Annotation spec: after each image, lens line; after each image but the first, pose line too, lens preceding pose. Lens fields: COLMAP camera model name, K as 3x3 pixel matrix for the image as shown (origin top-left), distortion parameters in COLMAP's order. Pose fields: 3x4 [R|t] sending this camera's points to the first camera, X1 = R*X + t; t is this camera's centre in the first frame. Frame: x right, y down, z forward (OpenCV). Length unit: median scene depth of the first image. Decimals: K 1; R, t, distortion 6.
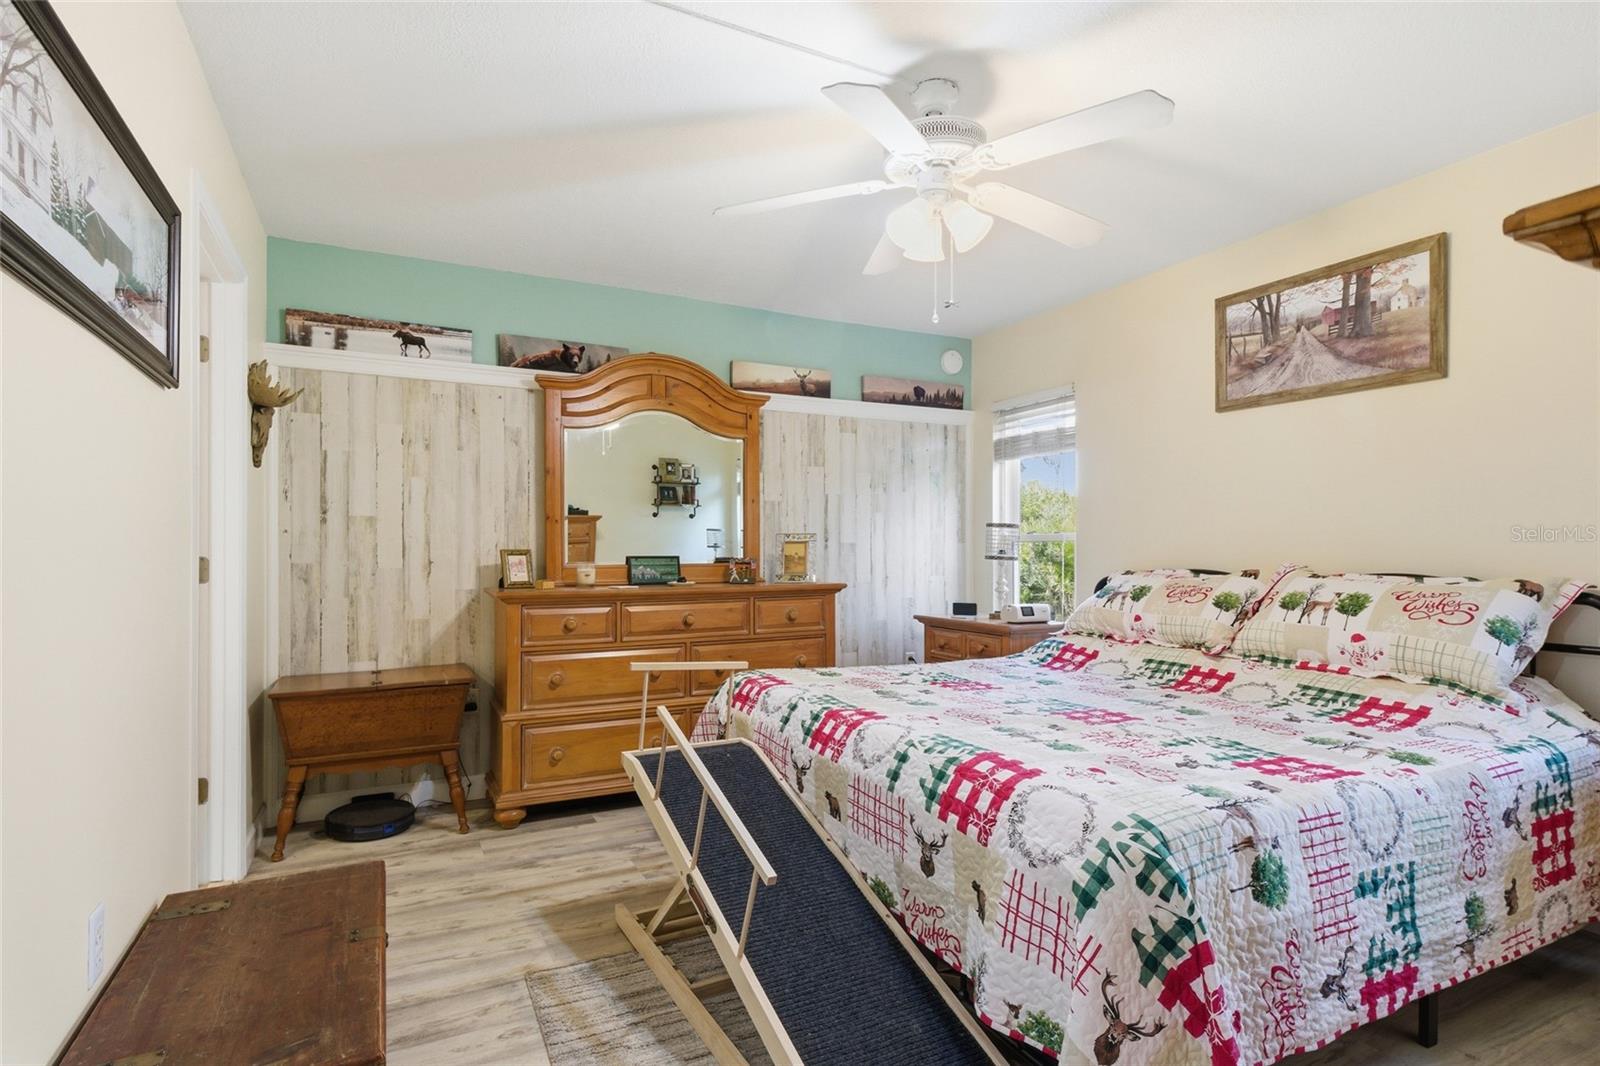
lens RADIAL K [[799.3, 0, 792.0], [0, 799.3, 527.7], [0, 0, 1]] dist [0.033570, -0.017066]
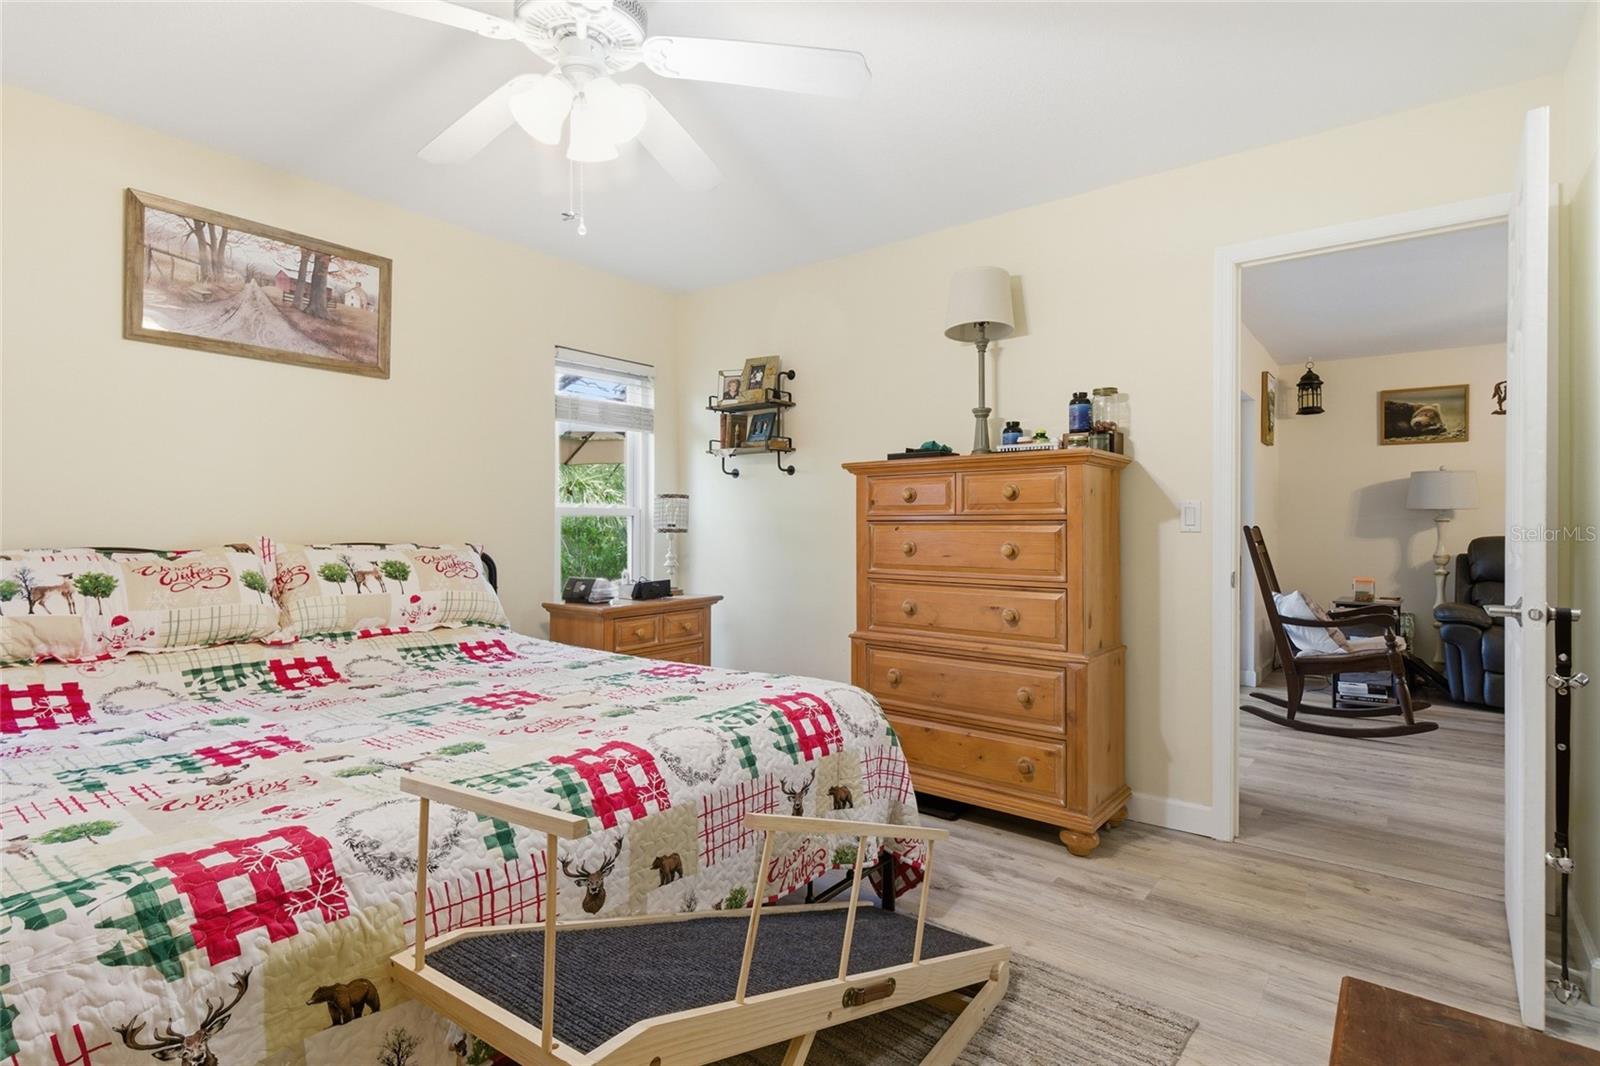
lens RADIAL K [[775.7, 0, 800.5], [0, 775.7, 505.5], [0, 0, 1]] dist [0.034441, -0.042115]
pose [[-0.426988, 0.021782, 0.903995, -0.480469], [-0.027979, 0.998913, -0.037285, 0.027579], [-0.903824, -0.041213, -0.425914, 0.887901]]
